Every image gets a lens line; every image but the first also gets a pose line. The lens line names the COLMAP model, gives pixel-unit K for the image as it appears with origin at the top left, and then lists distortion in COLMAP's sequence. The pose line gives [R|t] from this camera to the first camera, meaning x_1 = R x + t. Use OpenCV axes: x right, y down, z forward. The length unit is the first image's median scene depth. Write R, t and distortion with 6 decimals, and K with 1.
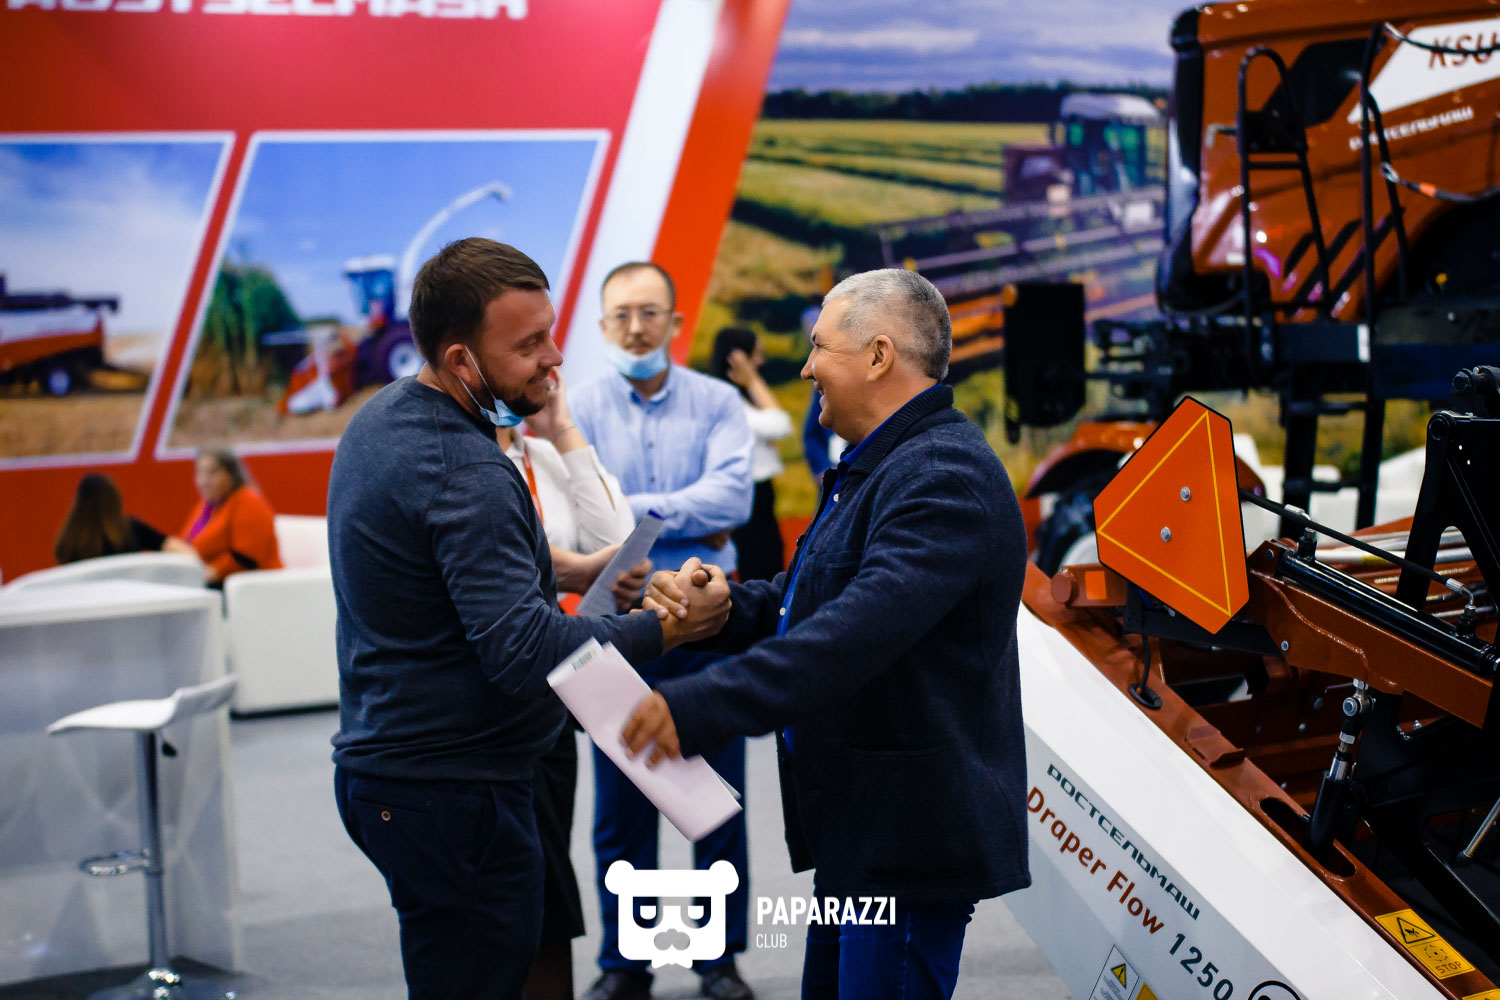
lens RADIAL K [[3416.3, 0, 750.0], [0, 3416.3, 500.0], [0, 0, 1]] dist [-0.143603, -0.395132]
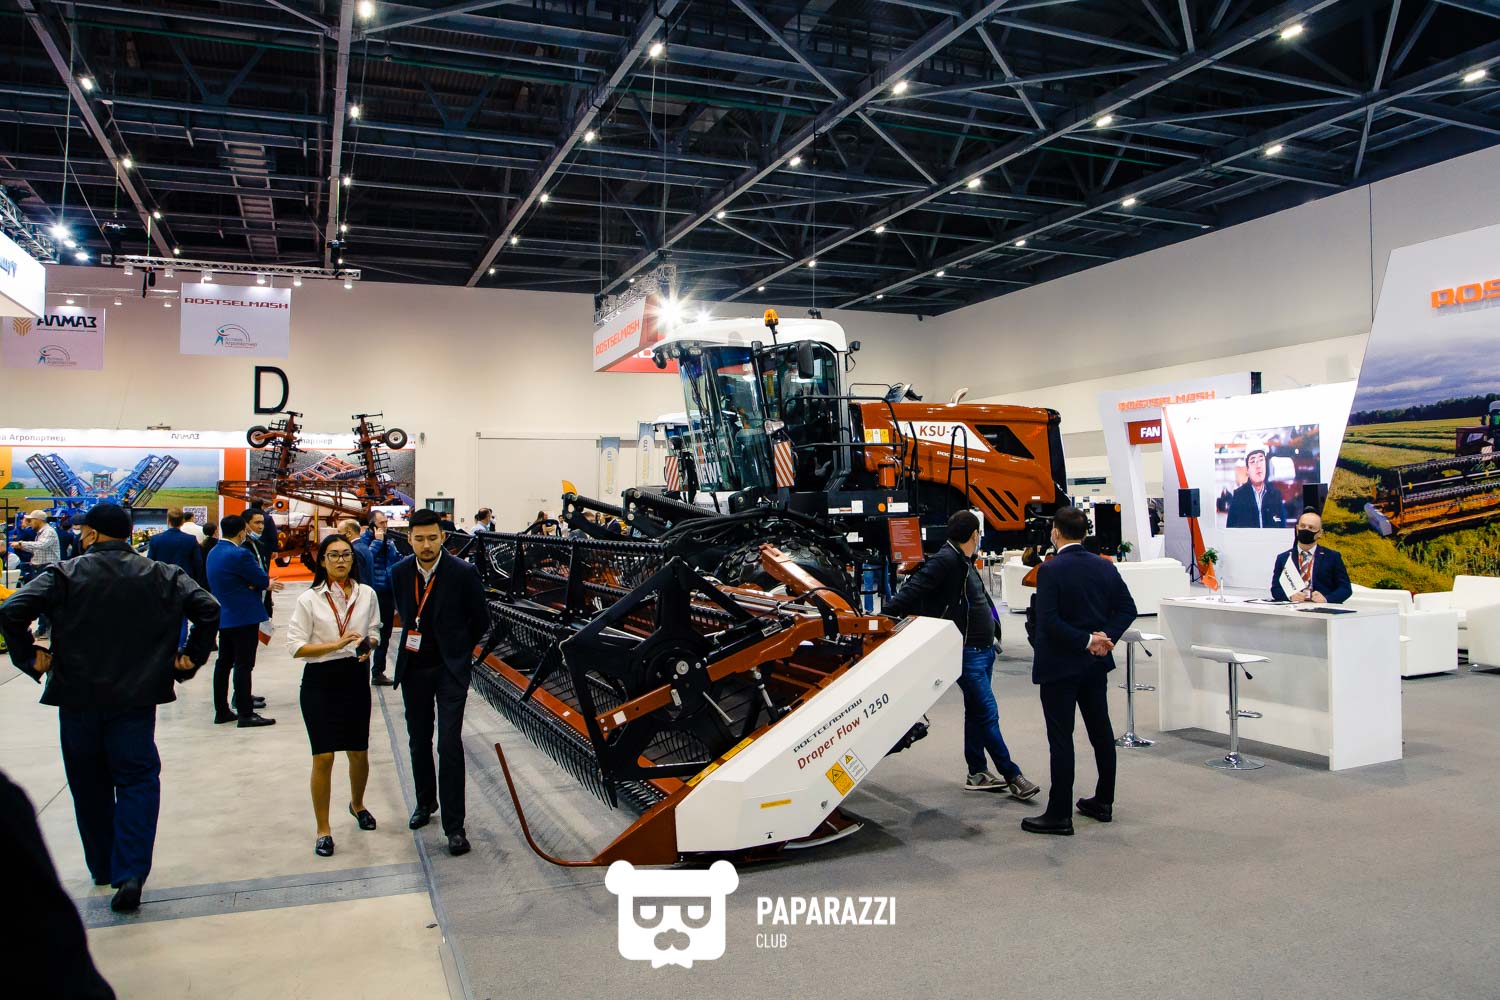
lens RADIAL K [[1158.3, 0, 846.1], [0, 1158.3, 462.0], [0, 0, 1]] dist [-0.137460, 0.086658]
pose [[-0.194095, 0.006946, -0.980958, 0.835399], [-0.028724, 0.999506, 0.012760, -0.081391], [0.980562, 0.030654, -0.193800, 0.766445]]
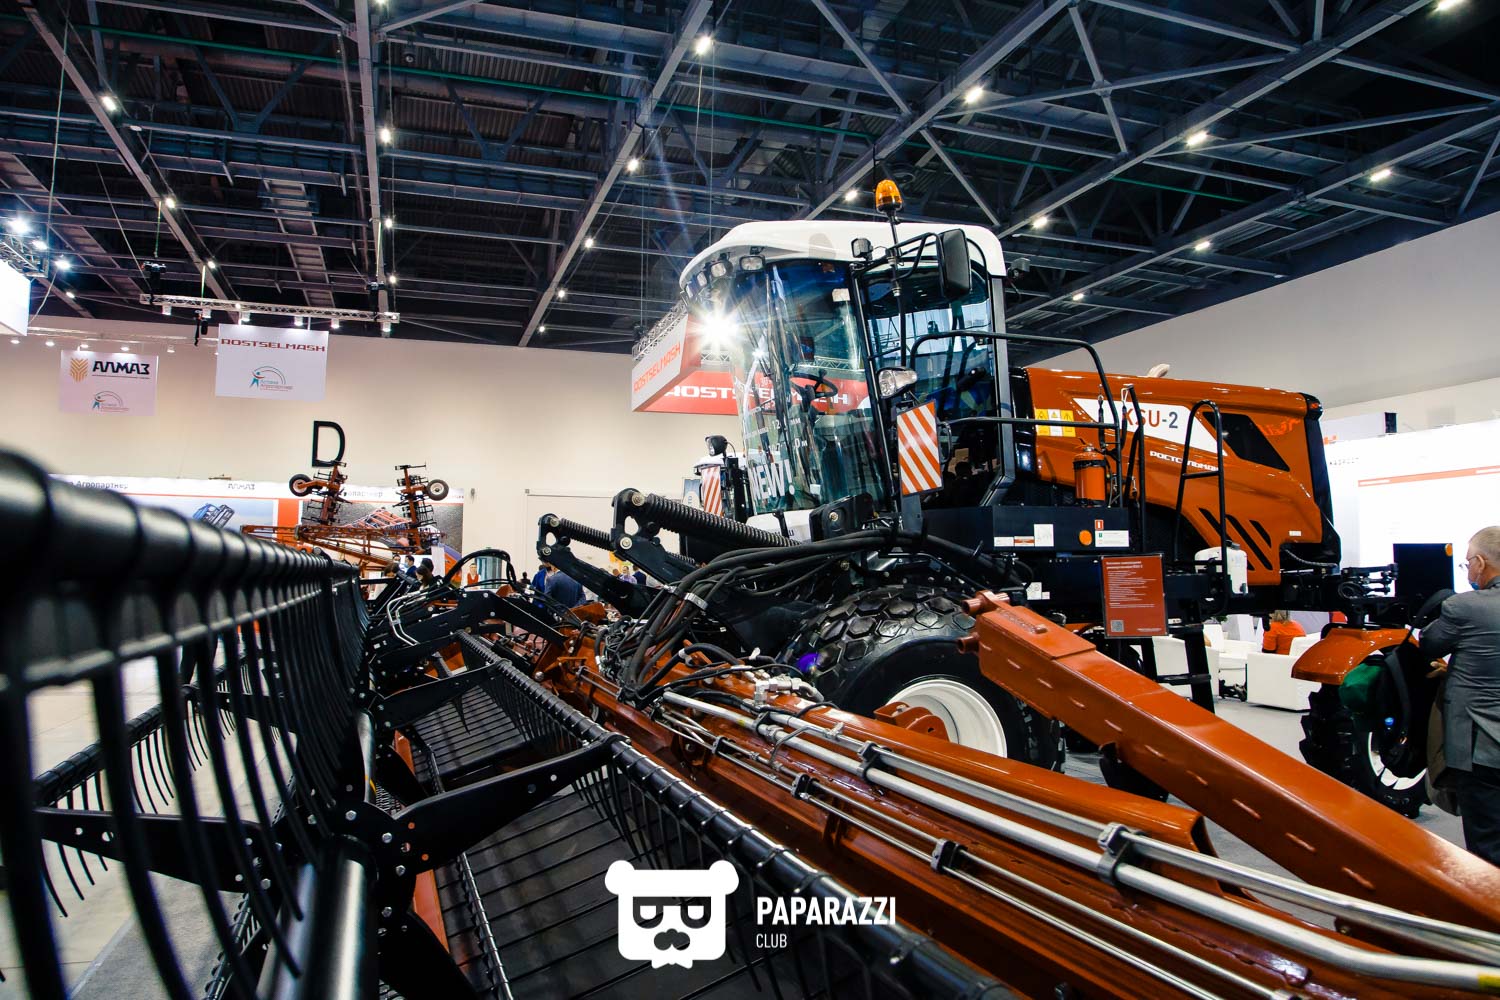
lens RADIAL K [[1040.6, 0, 771.2], [0, 1040.6, 493.0], [0, 0, 1]] dist [-0.133184, 0.071801]
pose [[-0.289886, -0.032707, -0.956502, 0.558830], [-0.041726, 0.998897, -0.021510, -0.054245], [0.956151, 0.033676, -0.290931, 0.671155]]
